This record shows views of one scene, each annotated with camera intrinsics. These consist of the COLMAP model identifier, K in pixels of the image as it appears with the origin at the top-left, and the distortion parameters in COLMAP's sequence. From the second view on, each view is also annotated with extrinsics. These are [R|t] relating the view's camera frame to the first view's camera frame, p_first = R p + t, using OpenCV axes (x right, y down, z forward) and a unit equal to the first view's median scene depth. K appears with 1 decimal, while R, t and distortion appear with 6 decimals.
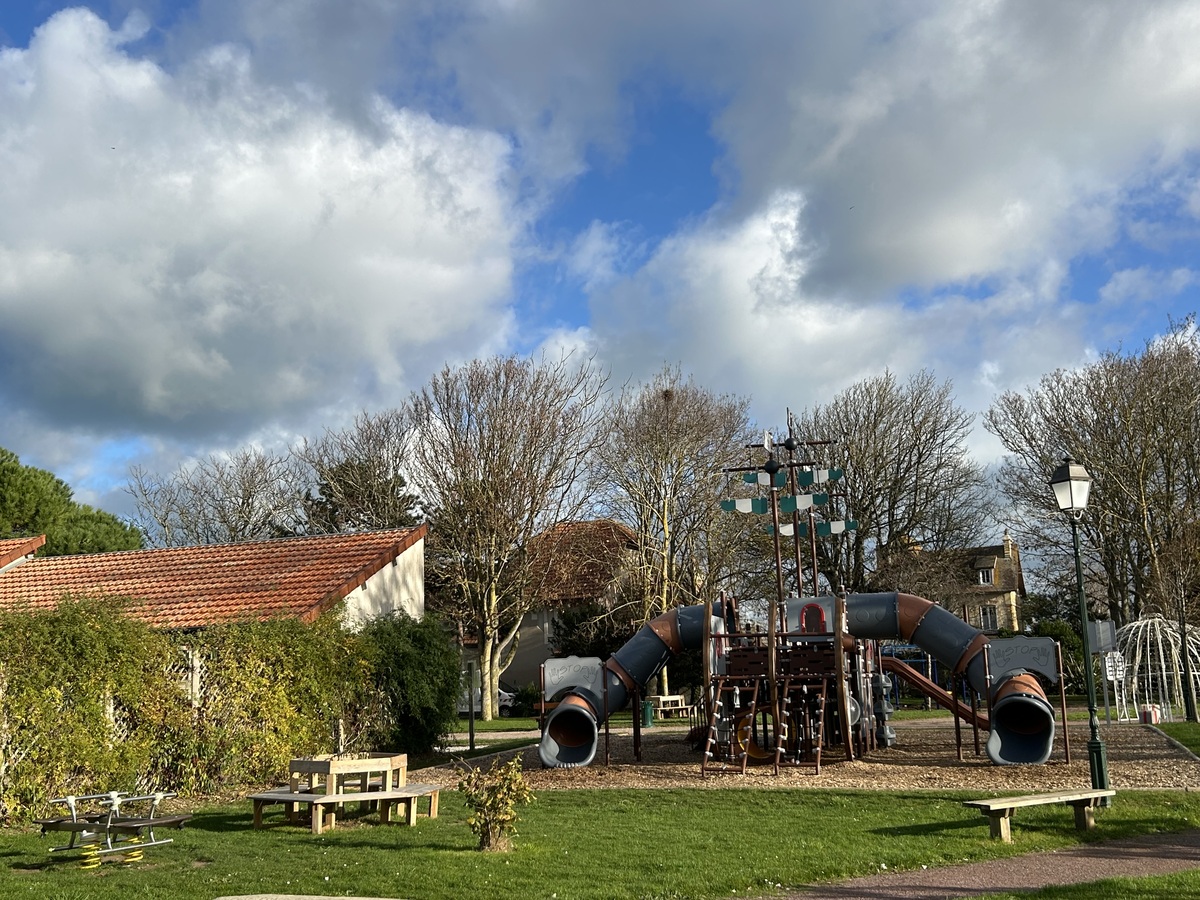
lens RADIAL K [[1271.0, 0, 600.0], [0, 1271.0, 450.0], [0, 0, 1]] dist [0.010284, -0.000317]
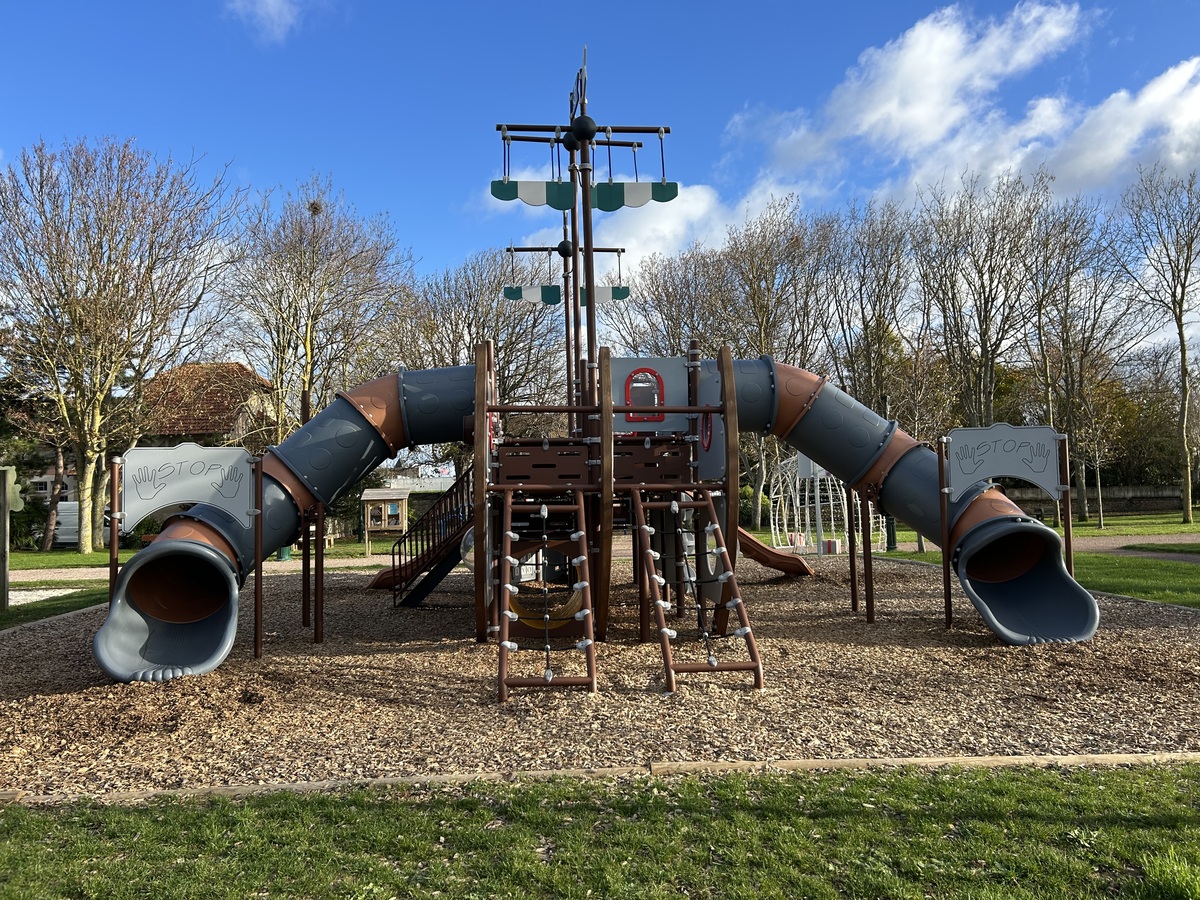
lens RADIAL K [[849.4, 0, 600.0], [0, 849.4, 450.0], [0, 0, 1]] dist [0.002155, -0.000876]
pose [[0.912780, 0.033879, 0.407044, -0.009926], [-0.074761, 0.993576, 0.084952, 0.122323], [-0.401551, -0.107973, 0.909449, 0.624278]]
